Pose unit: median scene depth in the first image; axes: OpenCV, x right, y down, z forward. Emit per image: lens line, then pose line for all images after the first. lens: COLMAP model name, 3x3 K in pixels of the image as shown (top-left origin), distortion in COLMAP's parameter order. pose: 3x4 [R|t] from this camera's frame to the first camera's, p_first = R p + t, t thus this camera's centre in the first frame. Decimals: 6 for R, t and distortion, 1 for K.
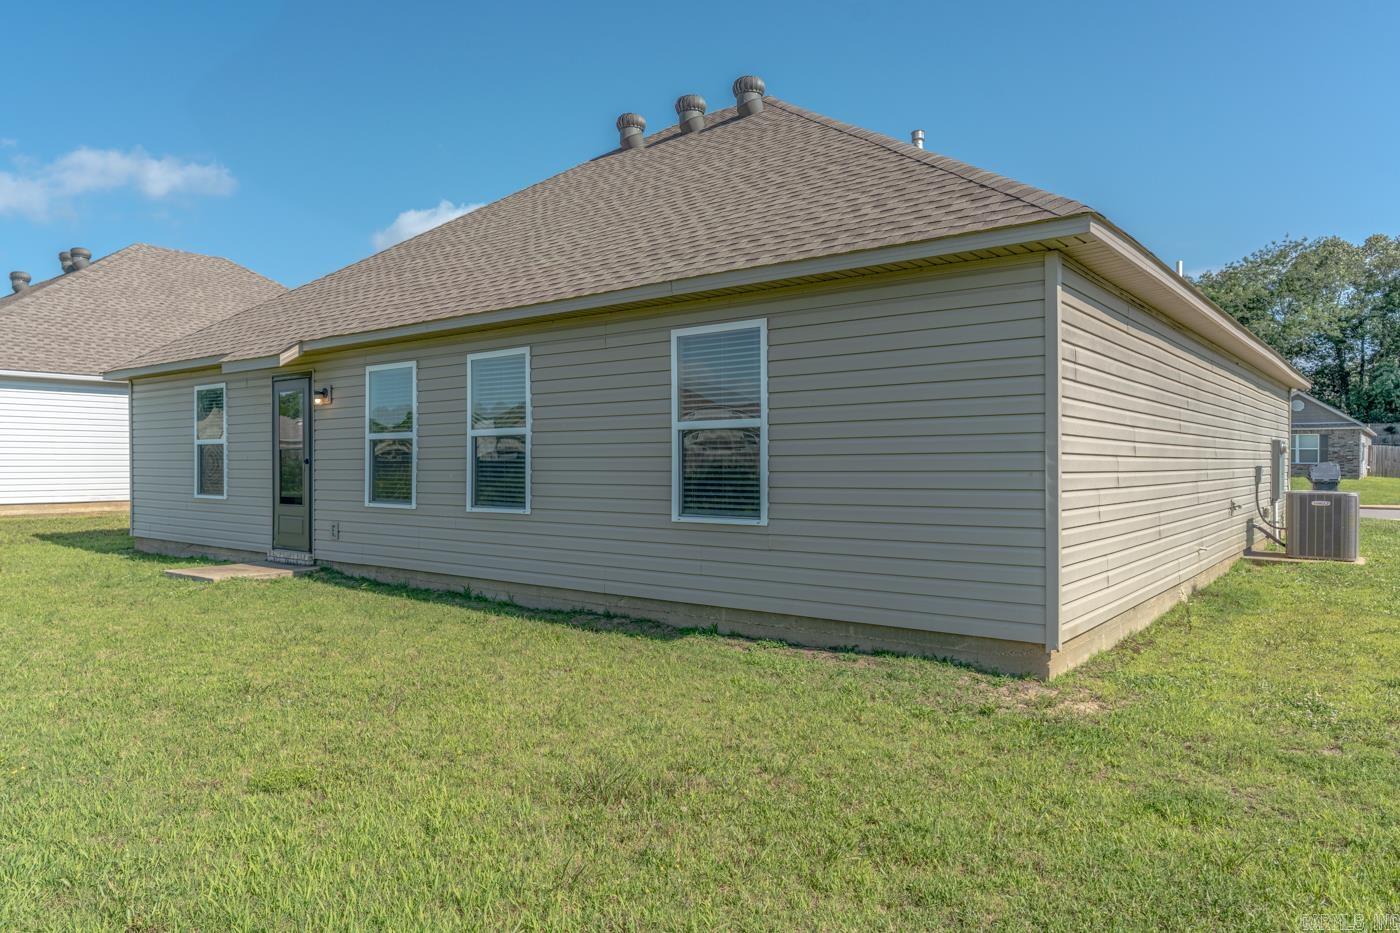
lens RADIAL K [[930.4, 0, 679.0], [0, 930.4, 461.2], [0, 0, 1]] dist [-0.004245, 0.003794]
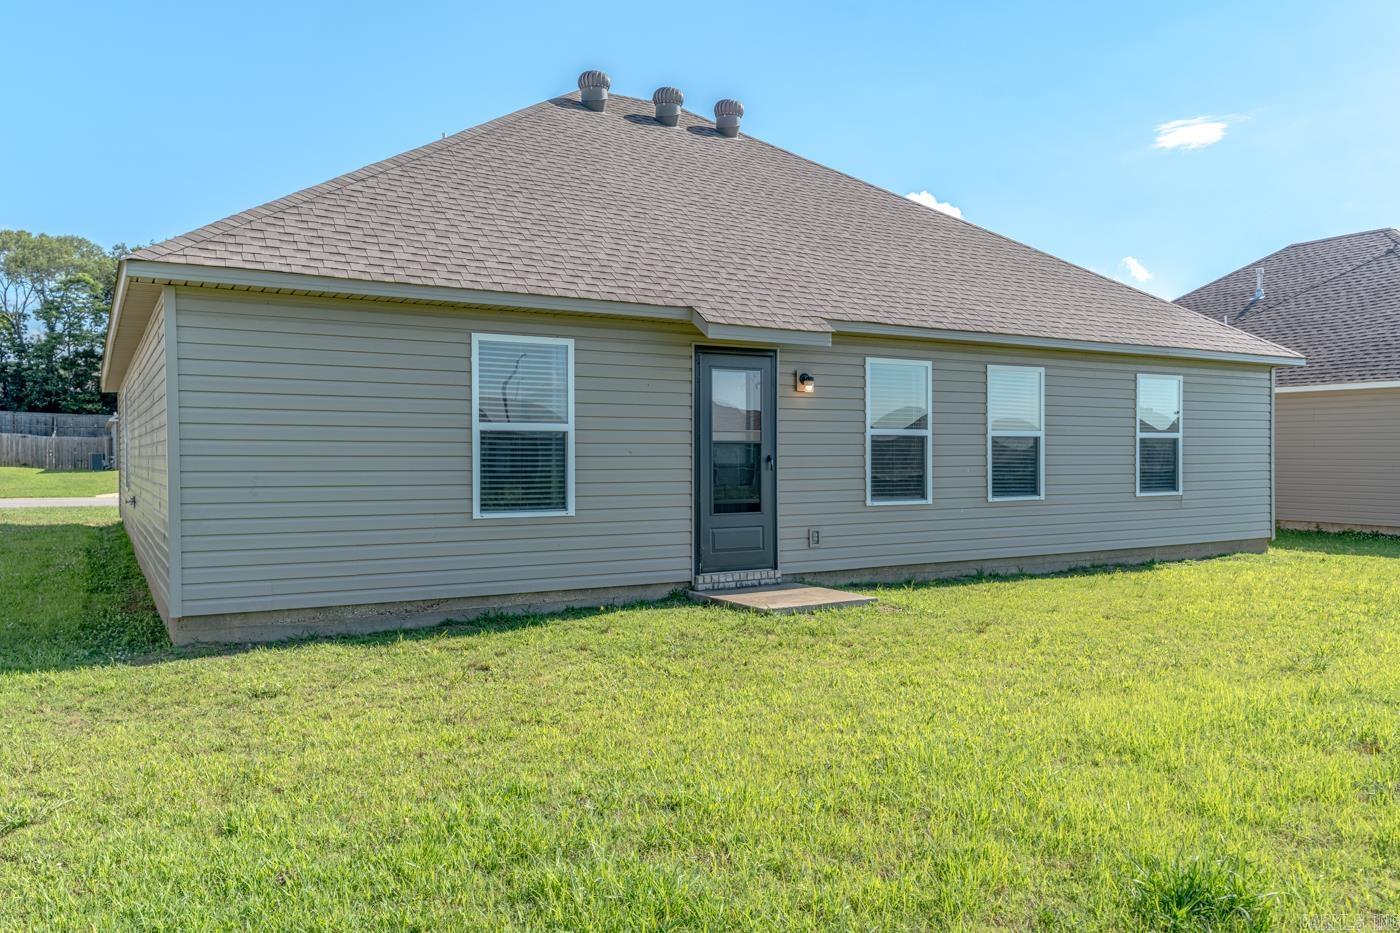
lens RADIAL K [[1028.5, 0, 699.0], [0, 1028.5, 463.6], [0, 0, 1]] dist [0.005063, -0.005601]
pose [[0.338609, -0.005934, 0.940909, -1.244560], [-0.000574, 0.999979, 0.006514, -0.000609], [-0.940927, -0.002746, 0.338598, 0.733241]]
